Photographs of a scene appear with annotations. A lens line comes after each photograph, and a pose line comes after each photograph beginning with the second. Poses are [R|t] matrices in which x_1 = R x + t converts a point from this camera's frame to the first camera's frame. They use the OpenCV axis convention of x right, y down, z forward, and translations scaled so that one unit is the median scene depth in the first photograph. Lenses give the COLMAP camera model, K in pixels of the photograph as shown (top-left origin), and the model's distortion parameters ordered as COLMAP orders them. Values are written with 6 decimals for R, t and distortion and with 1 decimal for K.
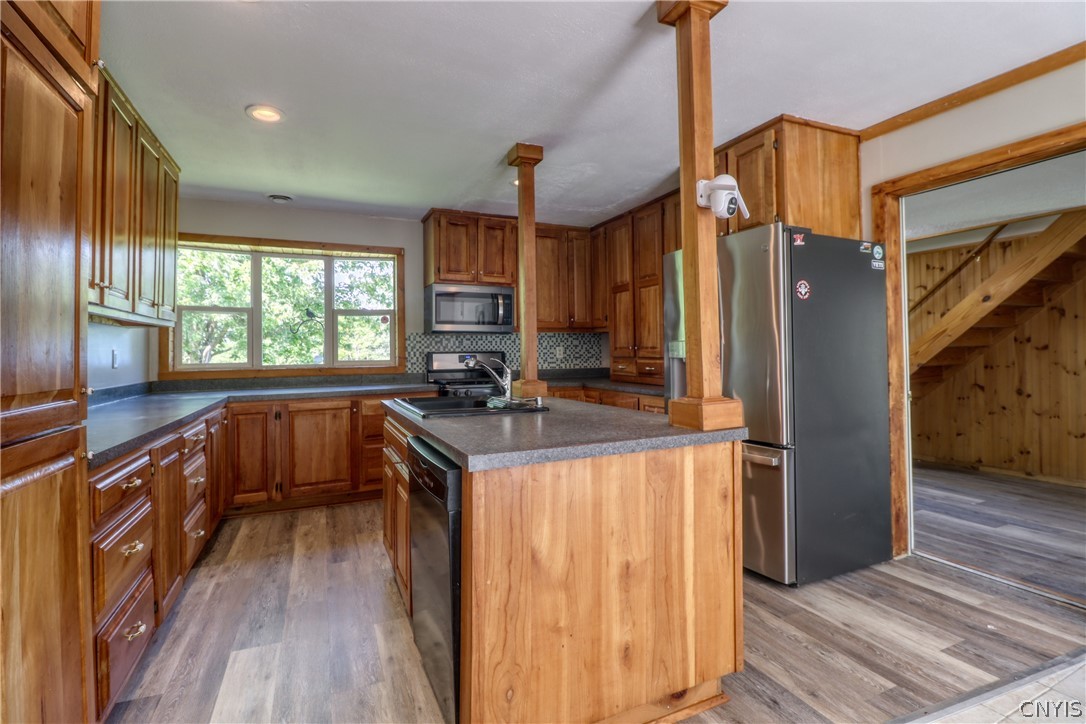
lens RADIAL K [[504.9, 0, 544.5], [0, 504.9, 343.0], [0, 0, 1]] dist [0.003016, -0.014529]
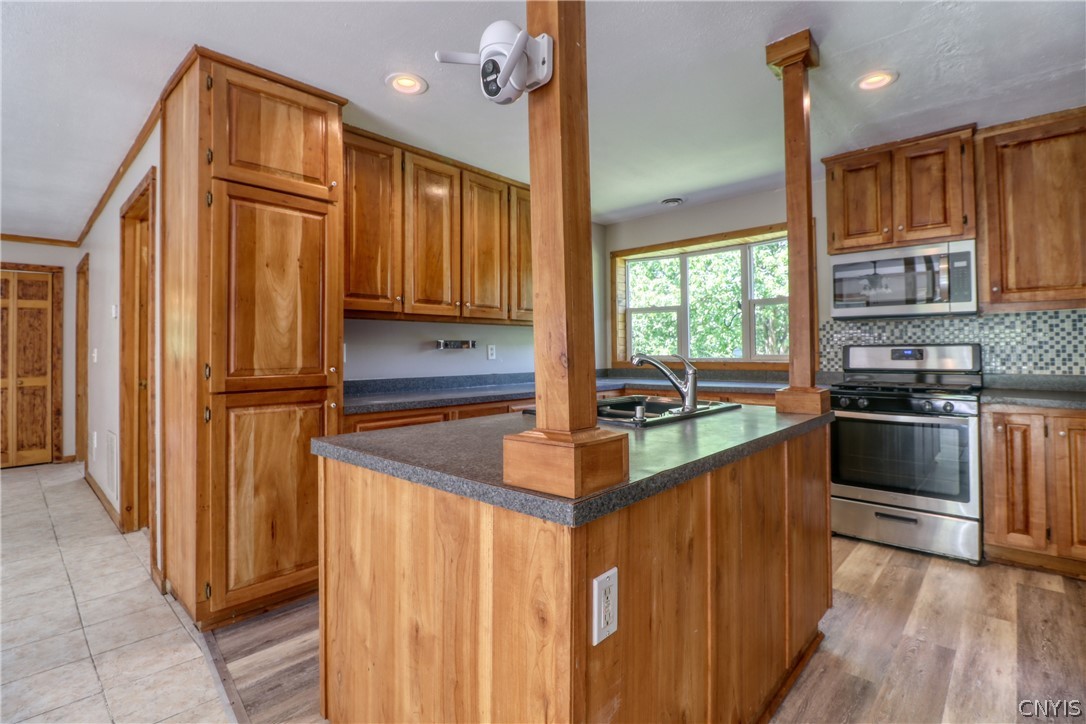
lens RADIAL K [[504.9, 0, 544.5], [0, 504.9, 343.0], [0, 0, 1]] dist [0.003016, -0.014529]
pose [[0.392670, -0.007539, -0.919649, 0.833245], [0.021259, 0.999774, 0.000882, 0.012348], [0.919434, -0.019897, 0.392741, 0.783231]]
